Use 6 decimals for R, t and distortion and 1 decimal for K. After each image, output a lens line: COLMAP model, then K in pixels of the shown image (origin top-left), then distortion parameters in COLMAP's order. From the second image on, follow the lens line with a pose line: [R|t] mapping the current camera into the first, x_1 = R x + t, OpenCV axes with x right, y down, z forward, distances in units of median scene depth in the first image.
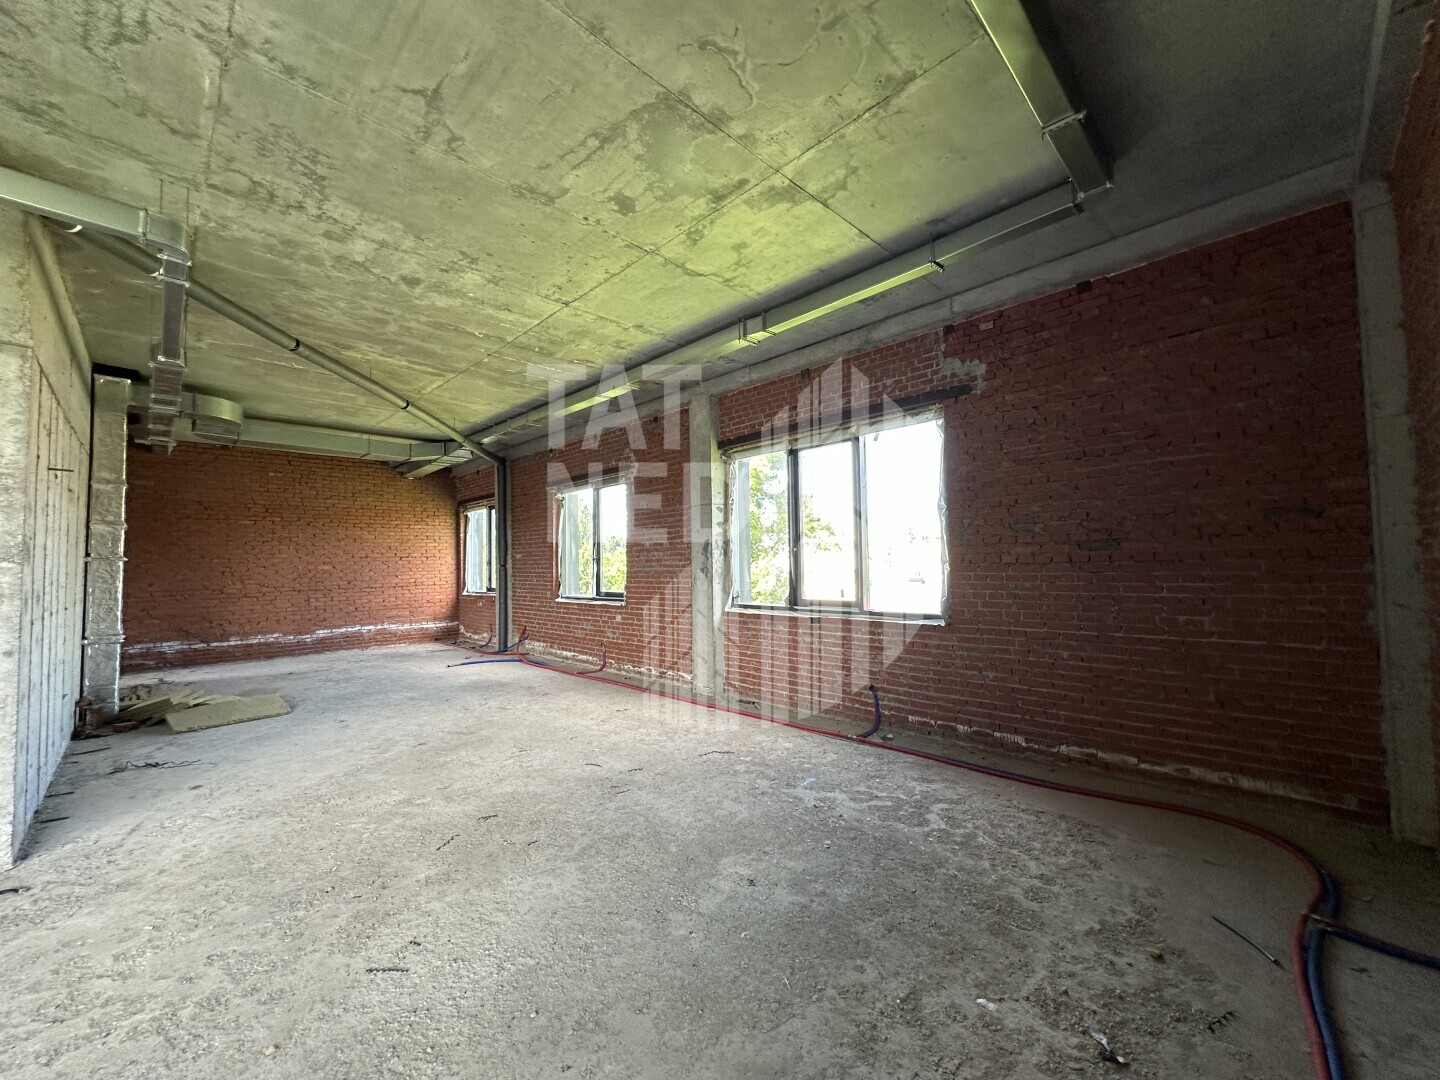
lens RADIAL K [[571.2, 0, 716.5], [0, 571.2, 539.9], [0, 0, 1]] dist [0.000887, -0.000428]
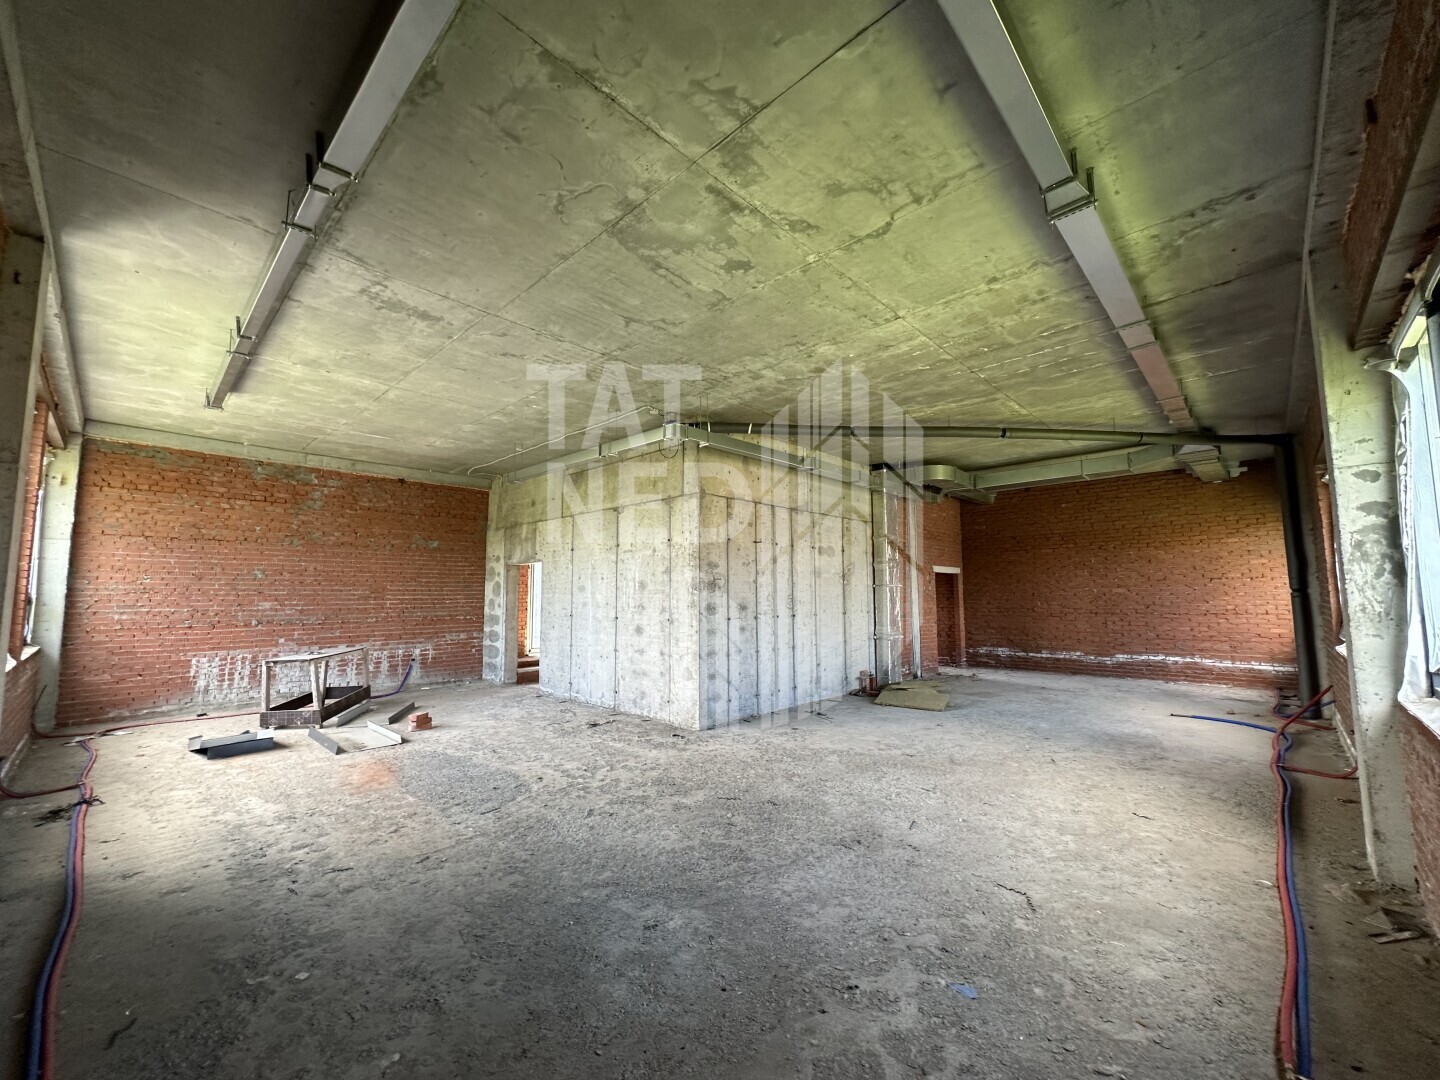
lens RADIAL K [[571.2, 0, 722.7], [0, 571.2, 540.4], [0, 0, 1]] dist [0.000887, -0.000428]
pose [[0.031861, -0.080236, -0.996267, 0.757284], [0.048672, 0.995715, -0.078635, 0.017399], [0.998307, -0.045985, 0.035629, 0.777401]]
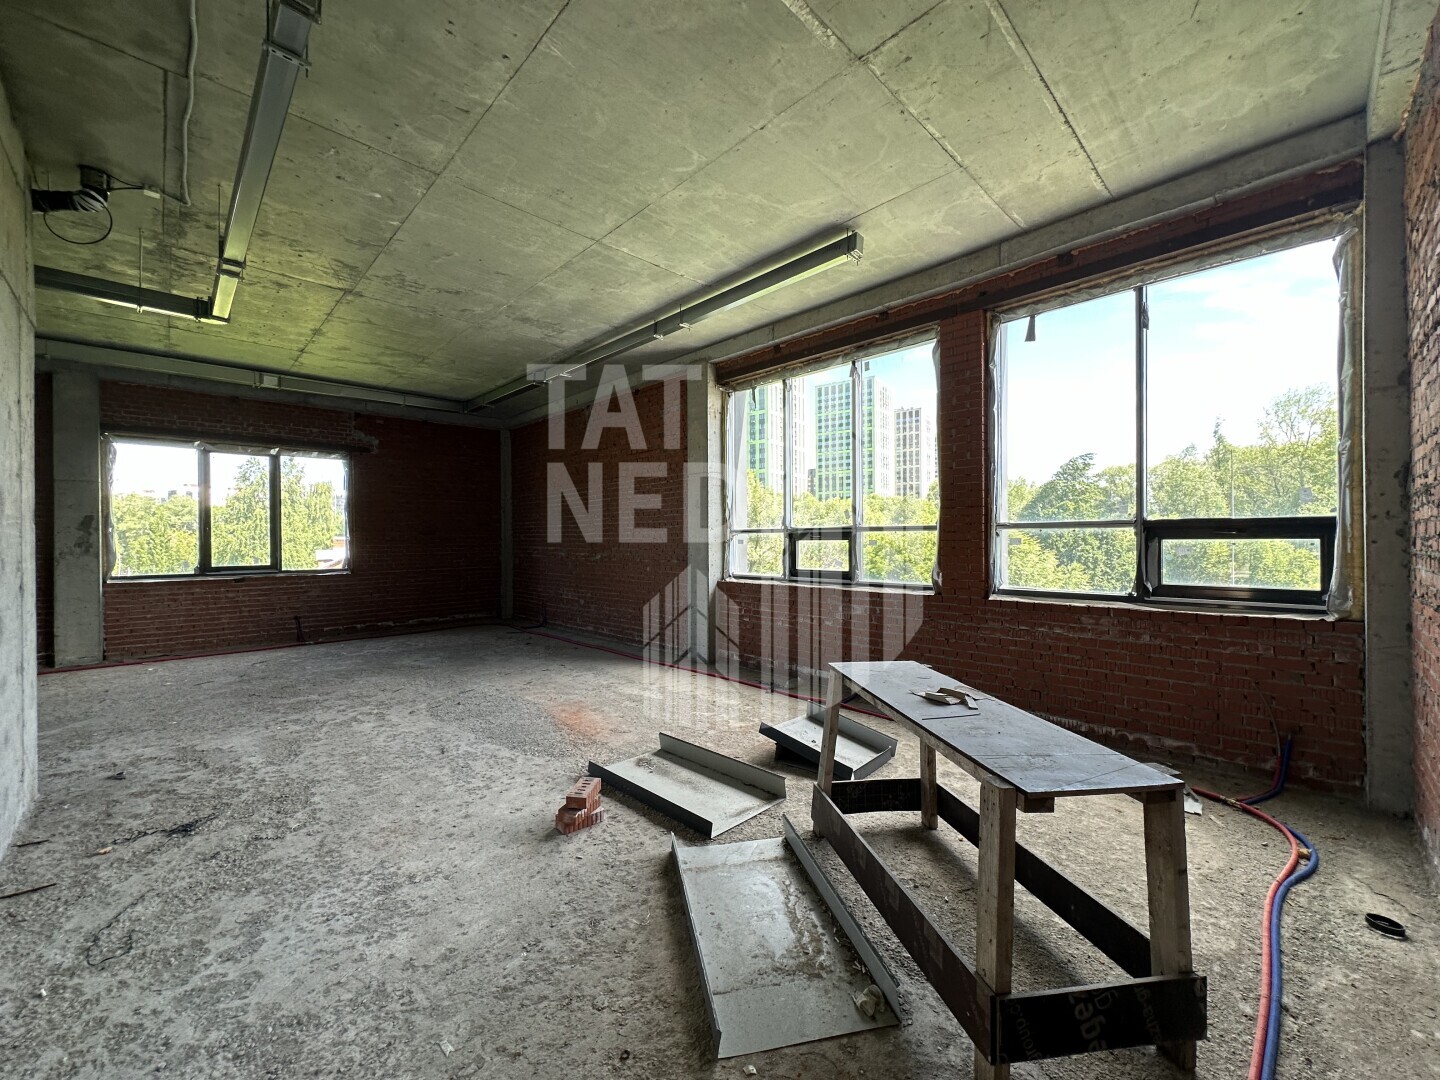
lens RADIAL K [[571.2, 0, 715.2], [0, 571.2, 543.5], [0, 0, 1]] dist [0.000887, -0.000428]
pose [[0.016305, 0.009648, 0.999821, -1.746148], [-0.036721, 0.999285, -0.009044, 0.030521], [-0.999193, -0.036567, 0.016647, -0.256440]]
